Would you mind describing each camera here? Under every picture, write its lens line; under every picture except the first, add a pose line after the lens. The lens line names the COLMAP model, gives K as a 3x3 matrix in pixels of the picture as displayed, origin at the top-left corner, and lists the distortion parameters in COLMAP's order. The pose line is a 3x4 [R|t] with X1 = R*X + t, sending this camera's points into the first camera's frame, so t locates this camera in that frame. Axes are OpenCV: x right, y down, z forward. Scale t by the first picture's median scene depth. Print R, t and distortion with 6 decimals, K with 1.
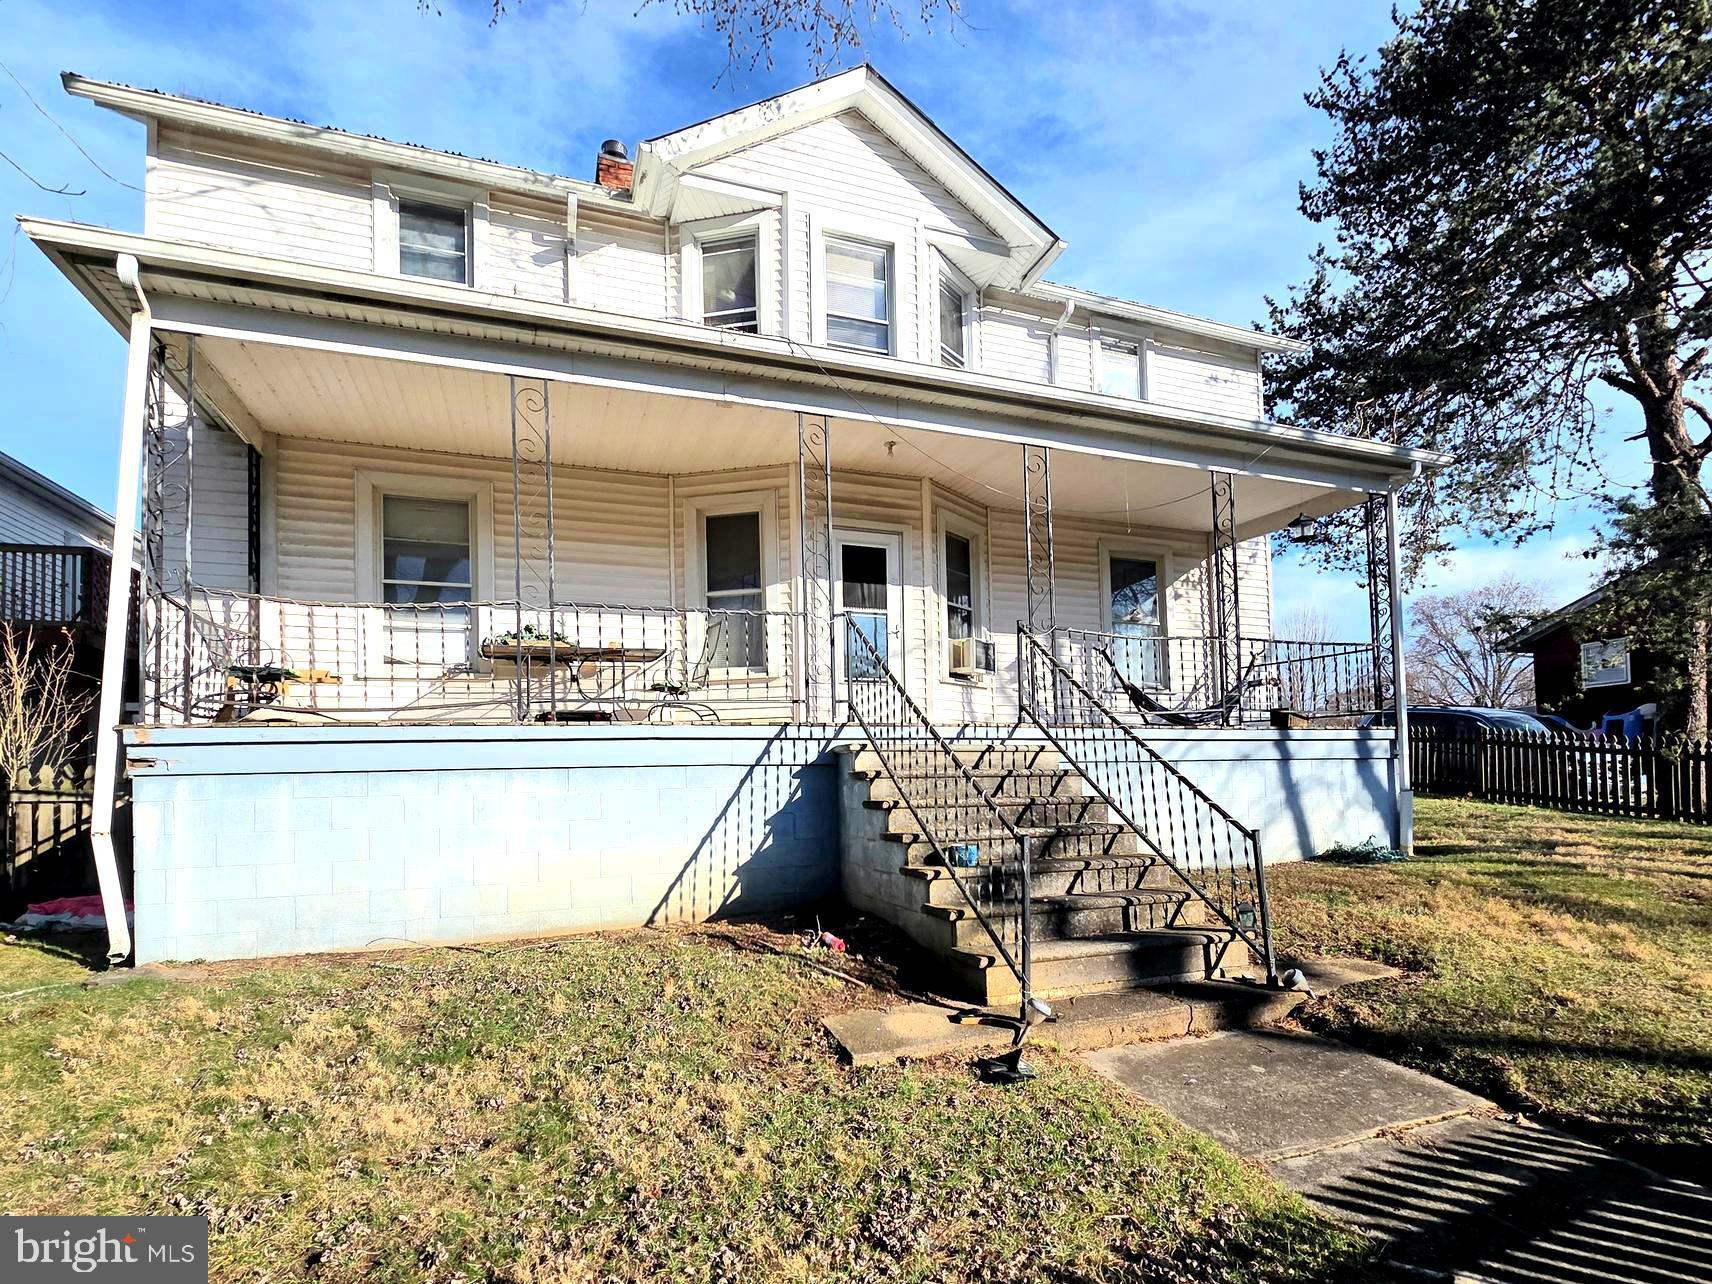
lens RADIAL K [[836.0, 0, 850.9], [0, 836.0, 760.8], [0, 0, 1]] dist [0.013771, -0.007258]
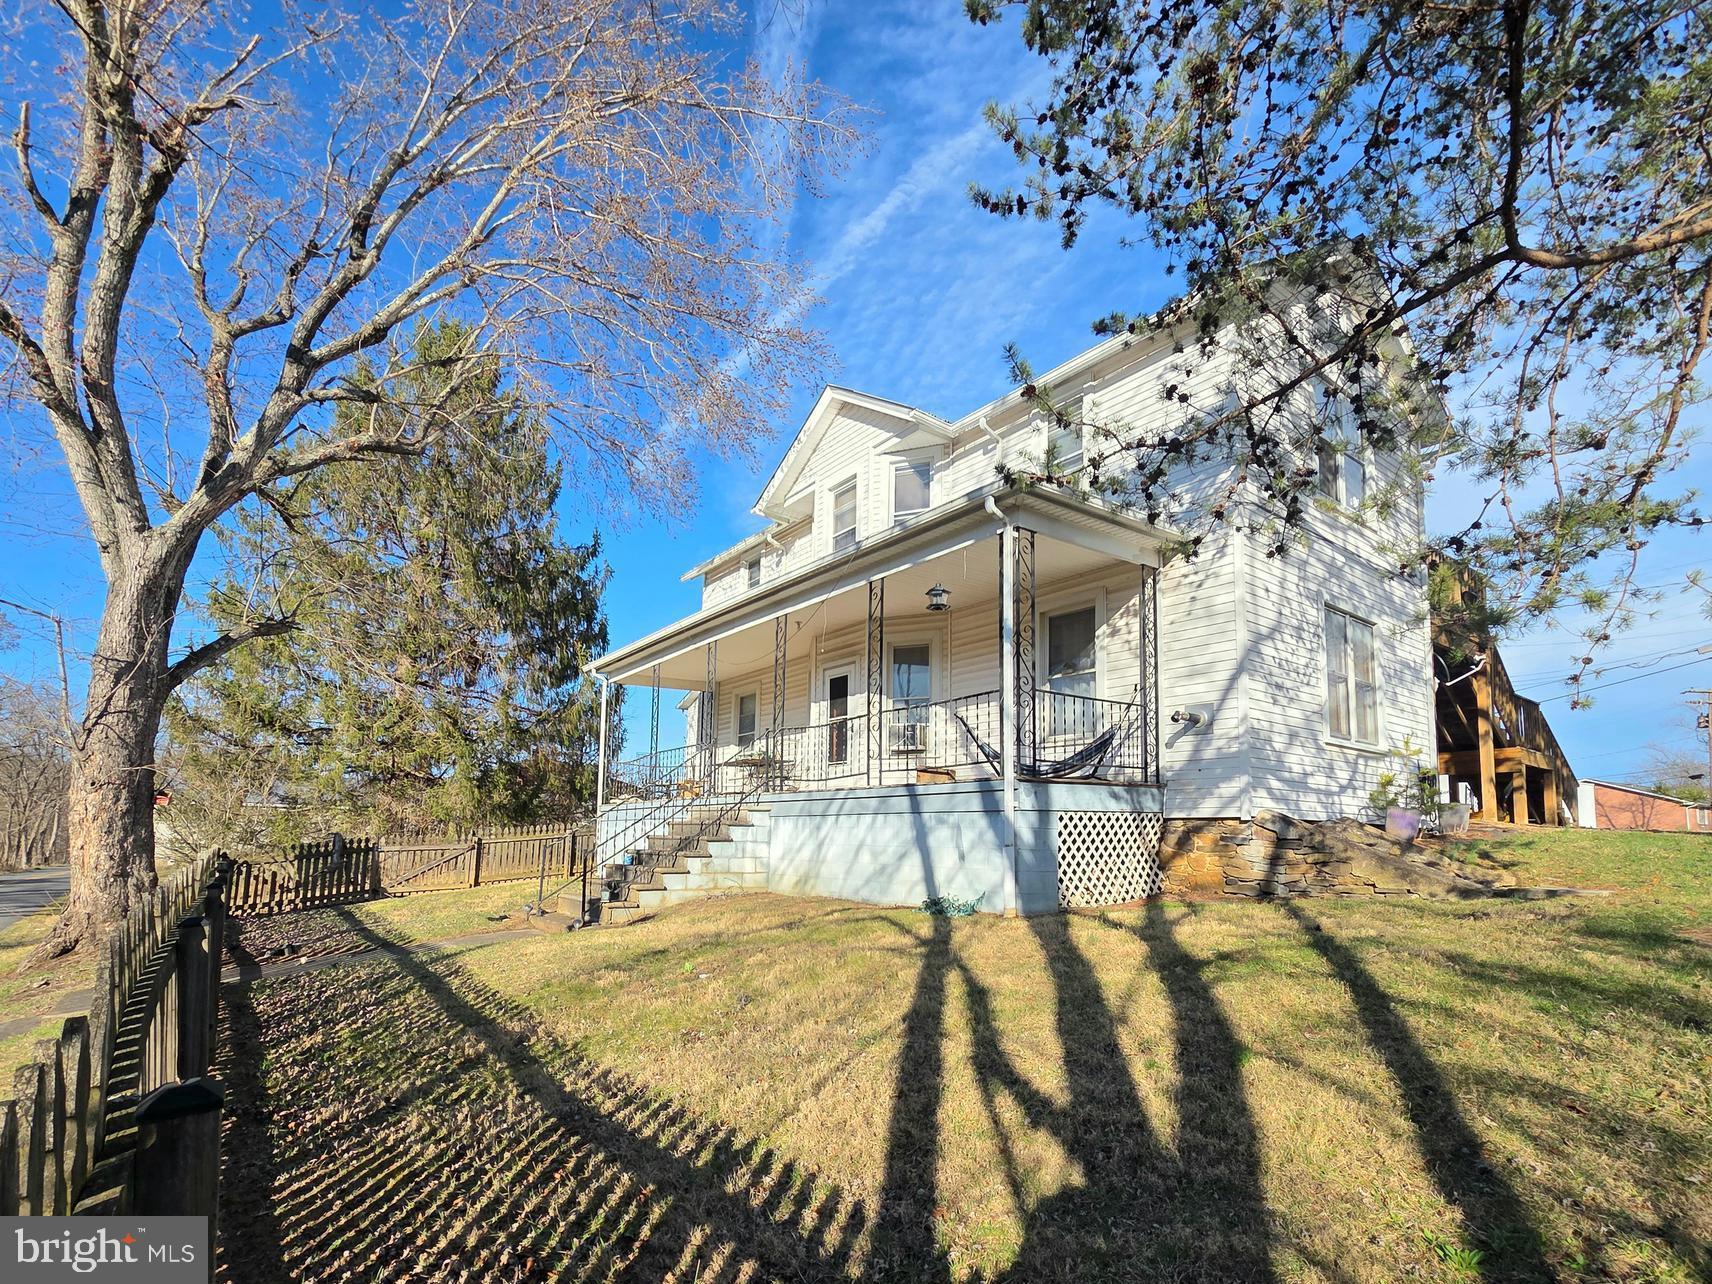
lens RADIAL K [[836.0, 0, 850.9], [0, 836.0, 760.8], [0, 0, 1]] dist [0.013771, -0.007258]
pose [[0.290838, -0.066398, -0.954466, 1.613660], [0.007055, 0.997711, -0.067256, 0.007219], [0.956746, 0.012827, 0.290641, 0.612870]]
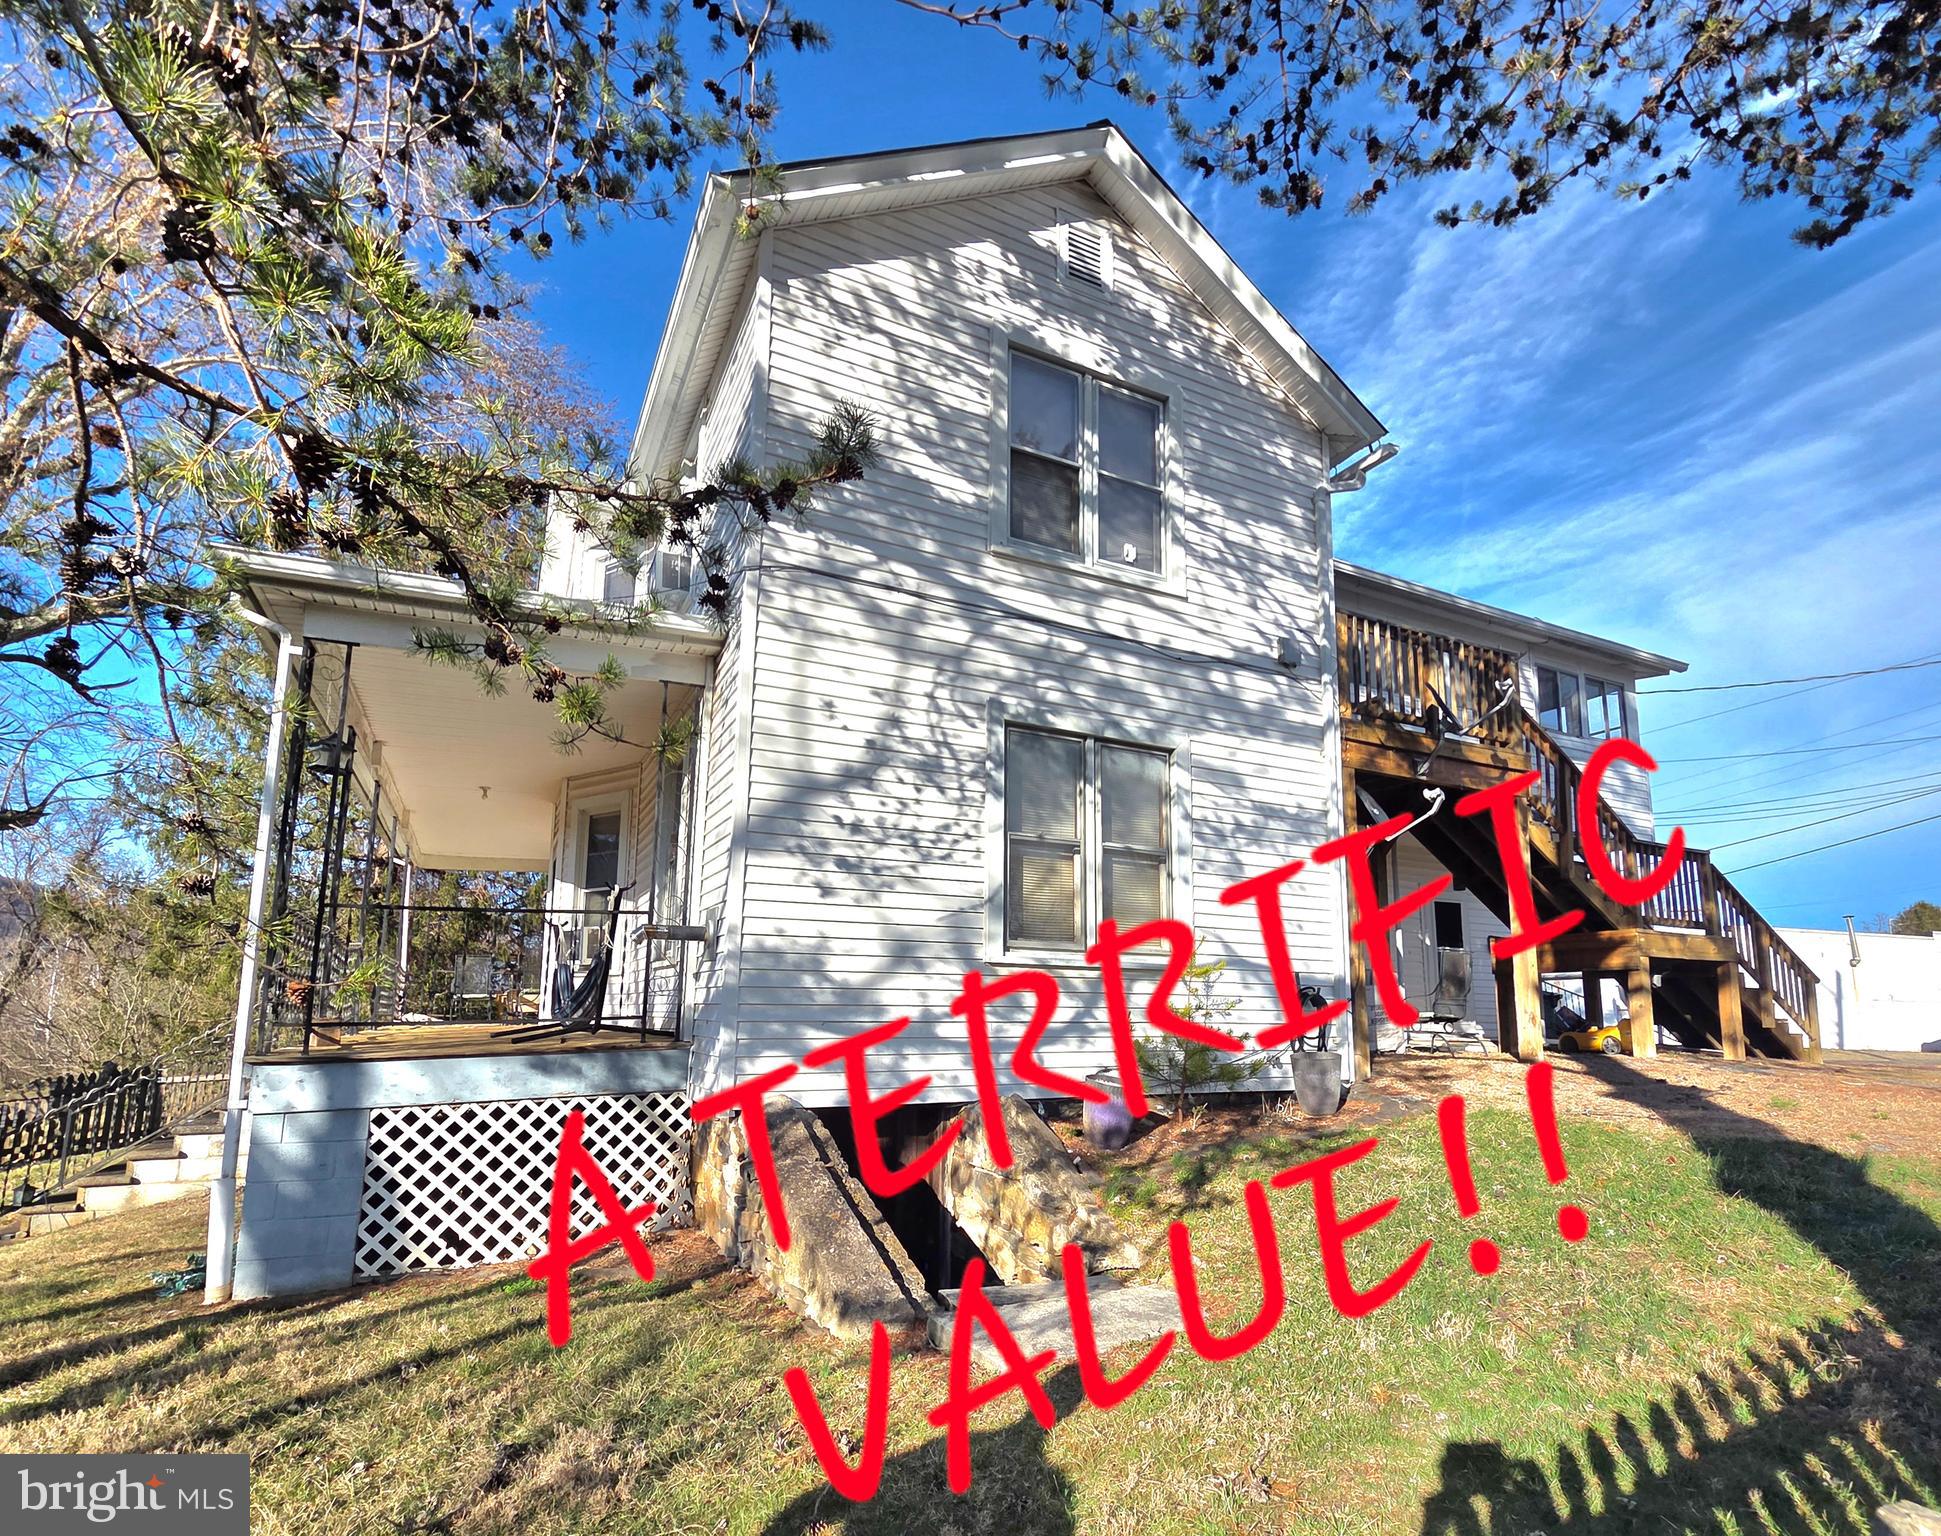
lens RADIAL K [[958.4, 0, 970.3], [0, 958.4, 883.1], [0, 0, 1]] dist [0.021910, -0.012863]
pose [[0.114462, -0.107418, -0.987603, 1.457449], [0.022332, 0.994164, -0.105543, -0.077417], [0.993177, -0.009974, 0.116193, 1.512131]]
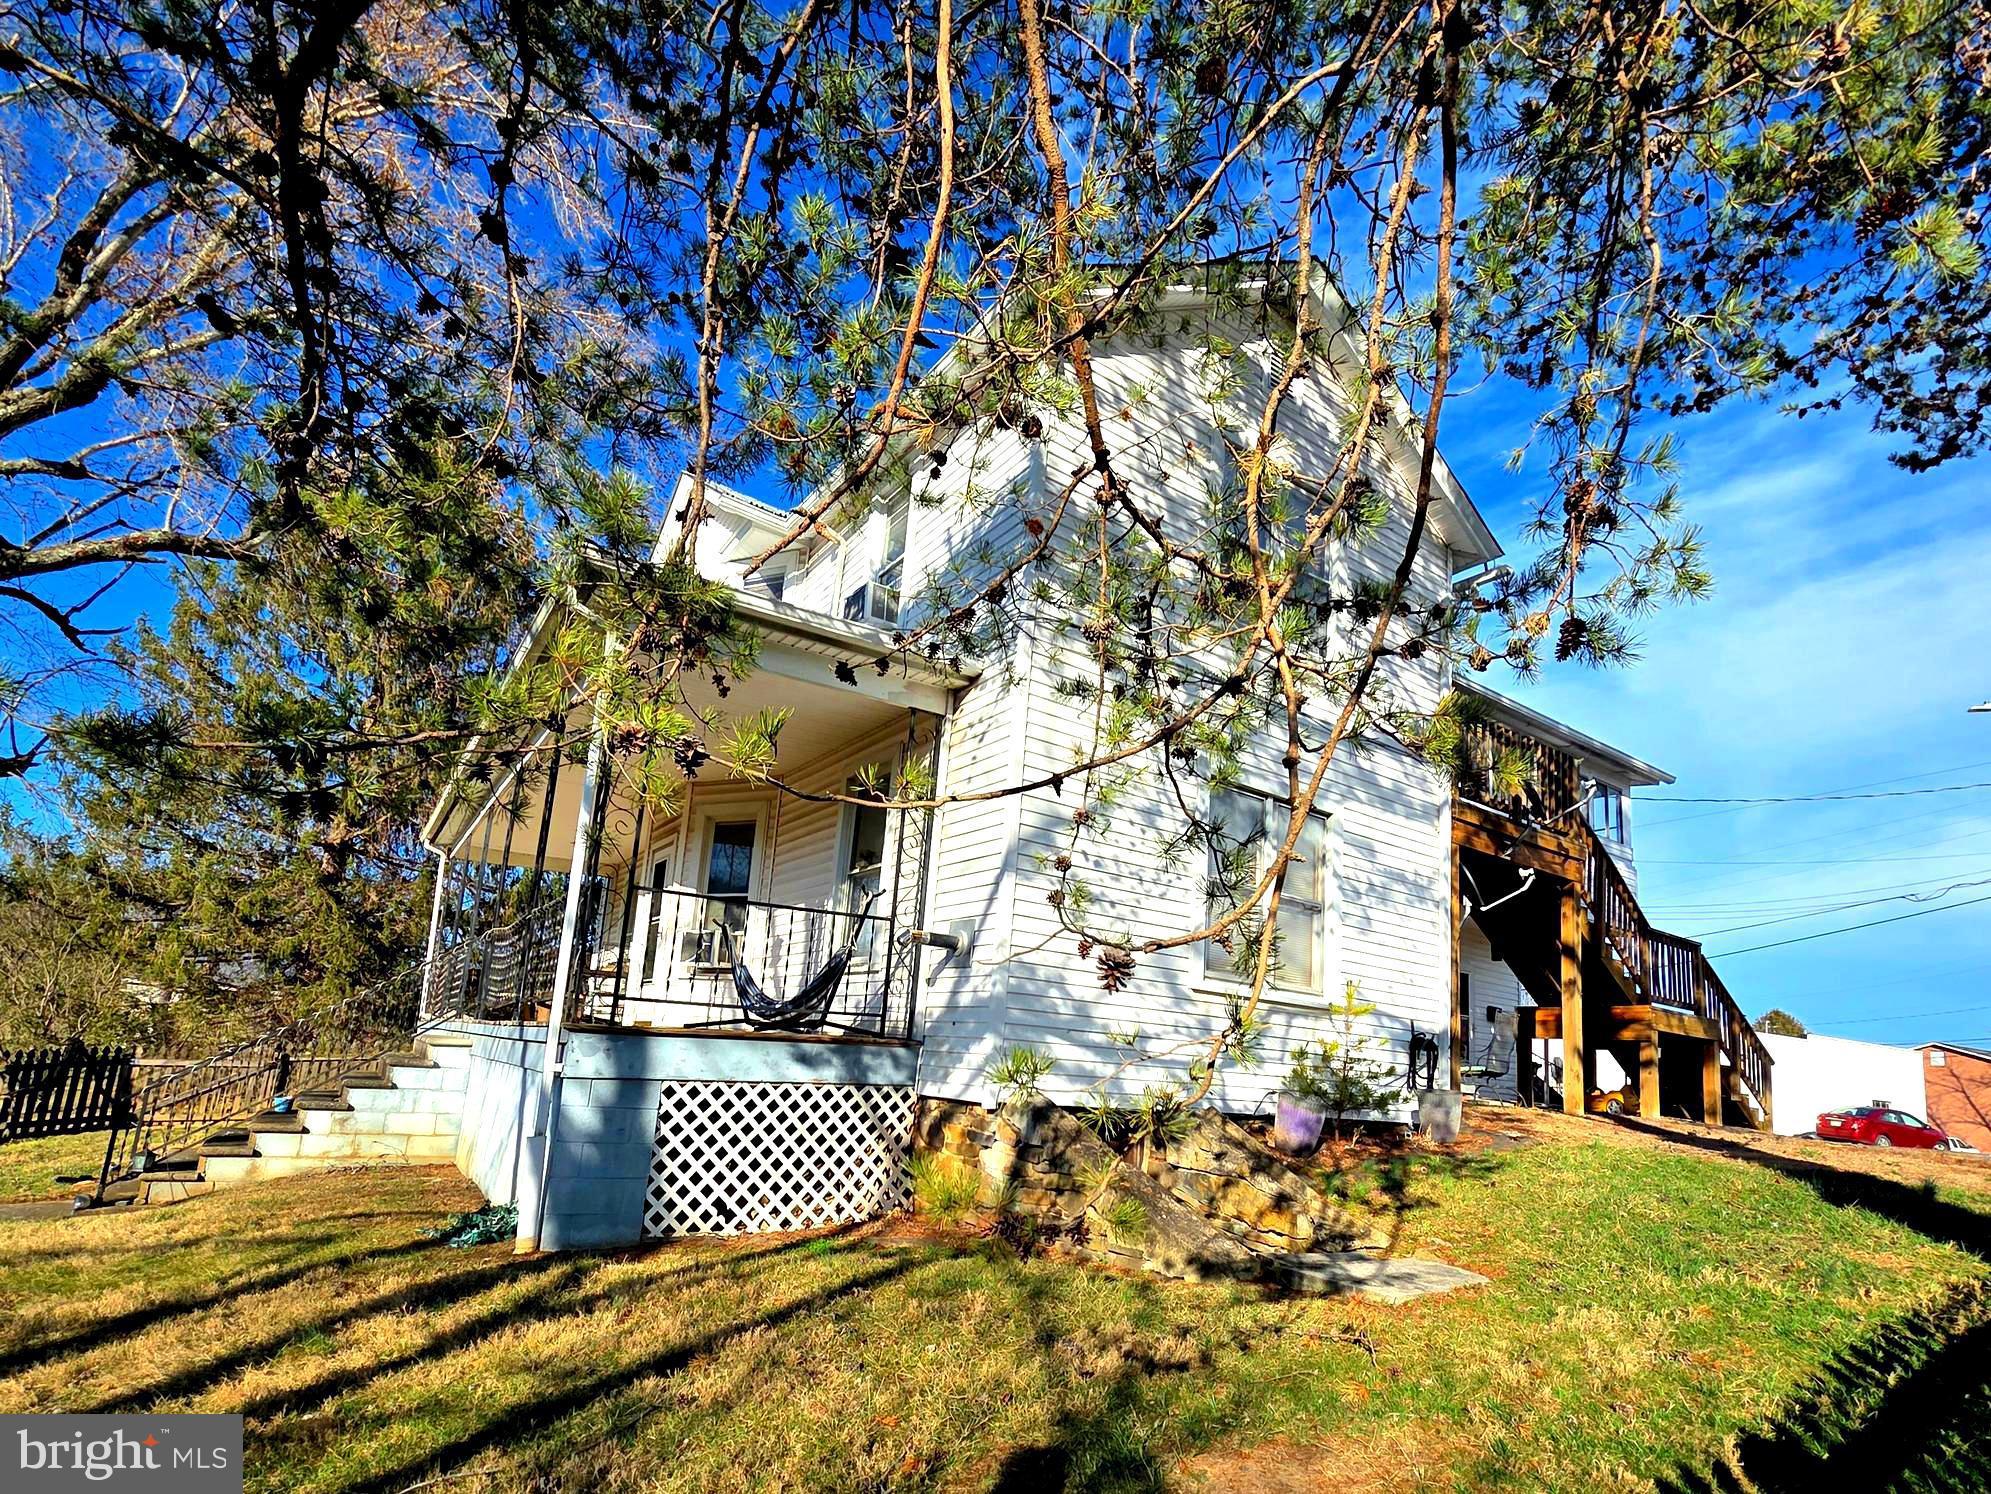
lens RADIAL K [[987.5, 0, 1005.4], [0, 987.5, 910.7], [0, 0, 1]] dist [0.019522, -0.012247]
pose [[0.243958, -0.110140, -0.963511, 1.517439], [-0.044305, 0.991227, -0.124526, -0.045002], [0.968773, 0.073068, 0.236938, 1.225503]]
